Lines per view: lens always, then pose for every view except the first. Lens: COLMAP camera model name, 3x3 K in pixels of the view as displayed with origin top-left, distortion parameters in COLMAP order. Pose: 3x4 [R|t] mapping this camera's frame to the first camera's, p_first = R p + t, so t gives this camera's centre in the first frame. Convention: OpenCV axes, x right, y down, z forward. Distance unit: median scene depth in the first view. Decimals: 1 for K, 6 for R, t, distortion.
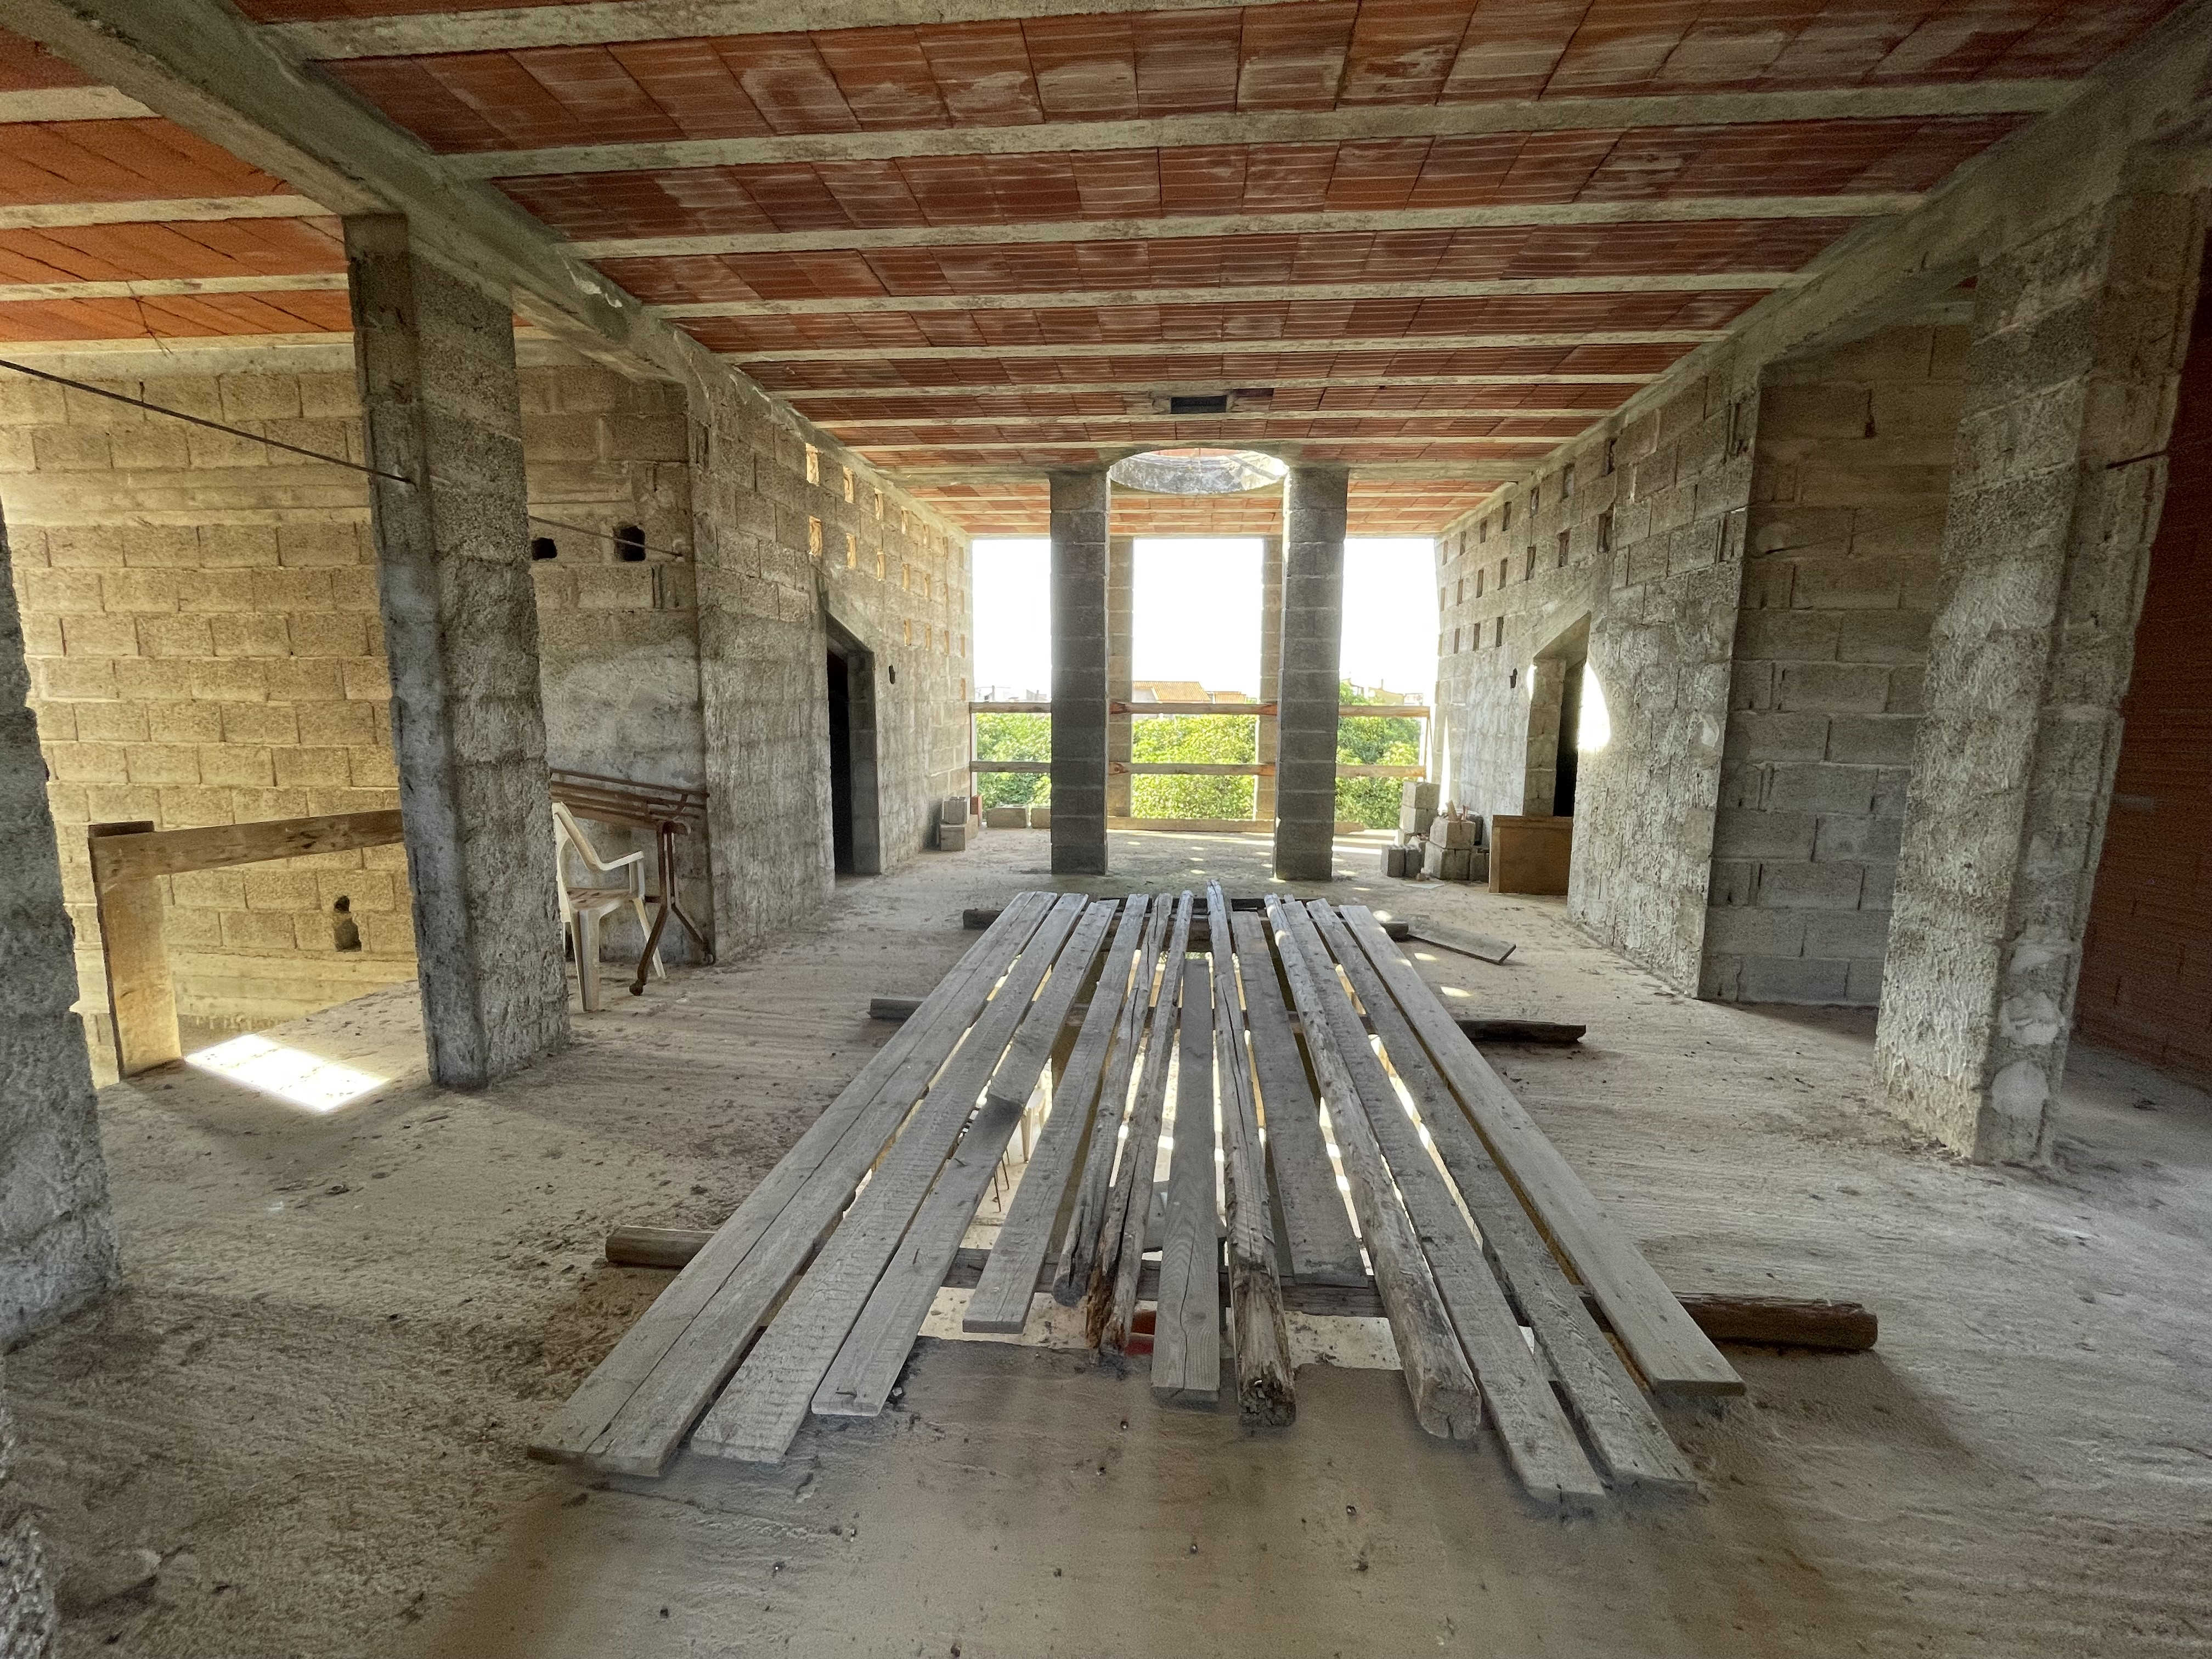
lens RADIAL K [[911.1, 0, 1113.8], [0, 911.1, 835.5], [0, 0, 1]] dist [0.001590, 0.001218]
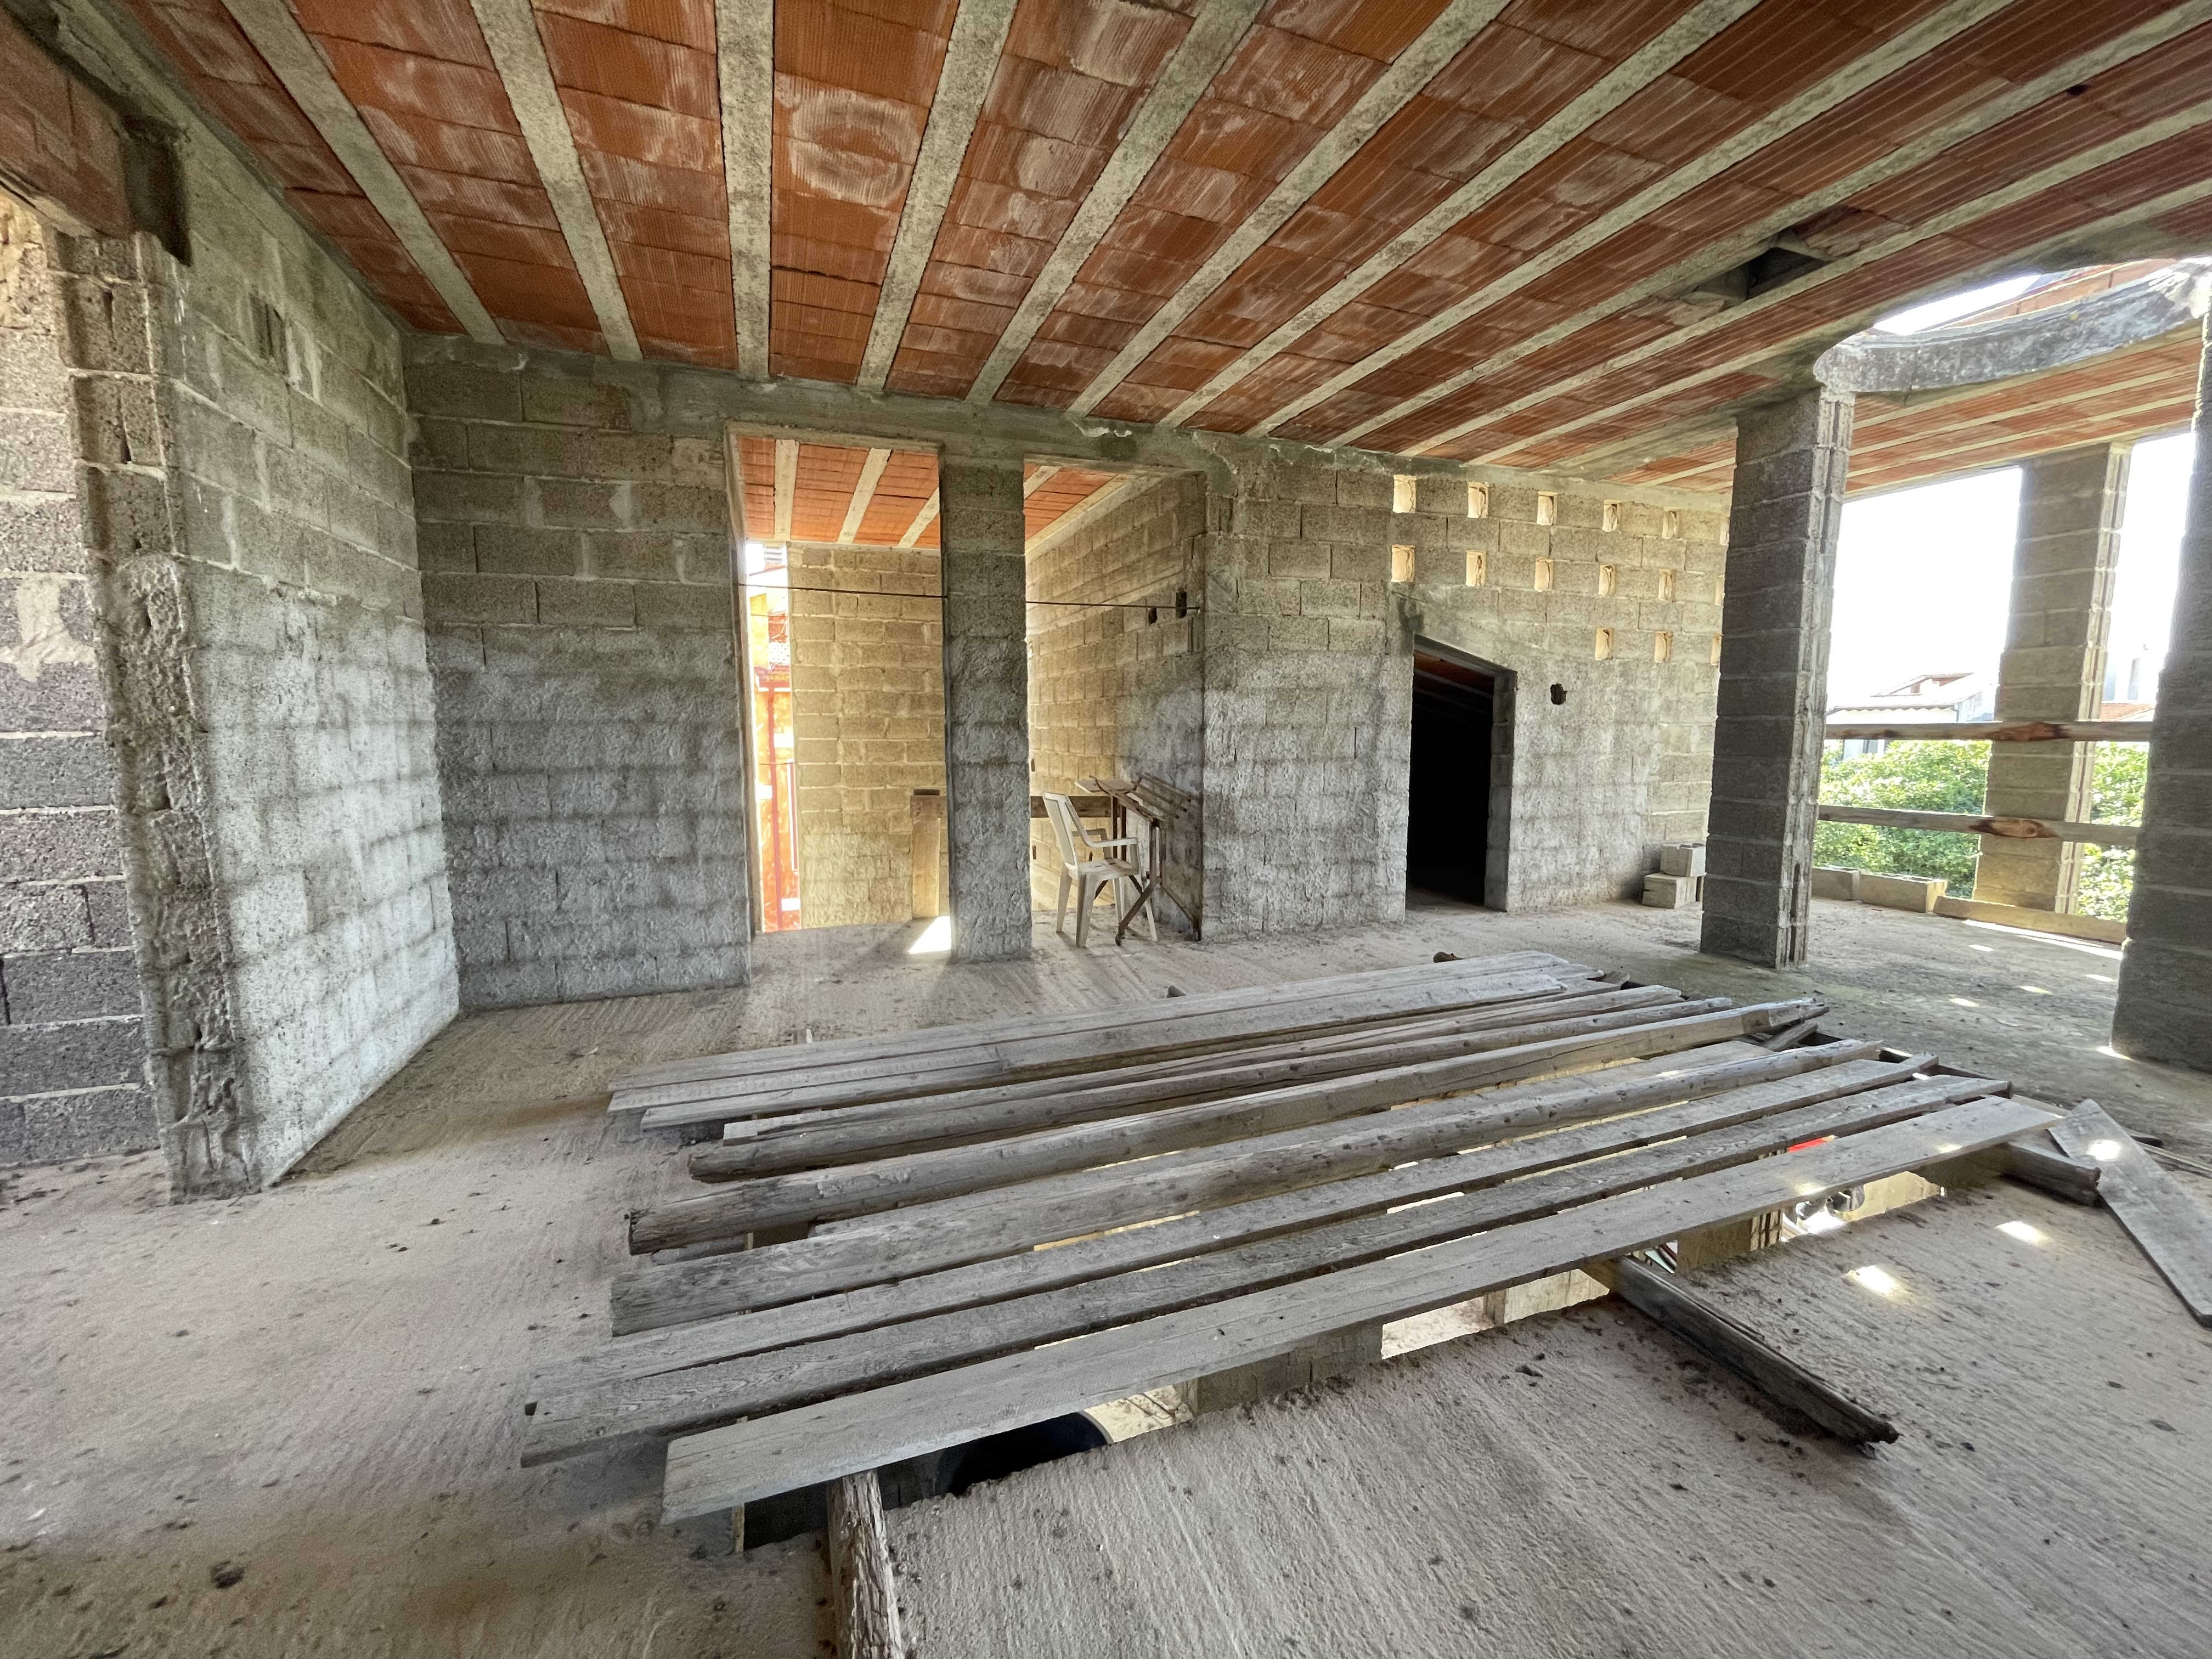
lens RADIAL K [[911.1, 0, 1113.8], [0, 911.1, 835.5], [0, 0, 1]] dist [0.001590, 0.001218]
pose [[0.432966, 0.098329, -0.896031, 0.590641], [-0.126274, 0.990847, 0.047718, -0.041876], [0.892522, 0.092485, 0.441420, 0.357250]]
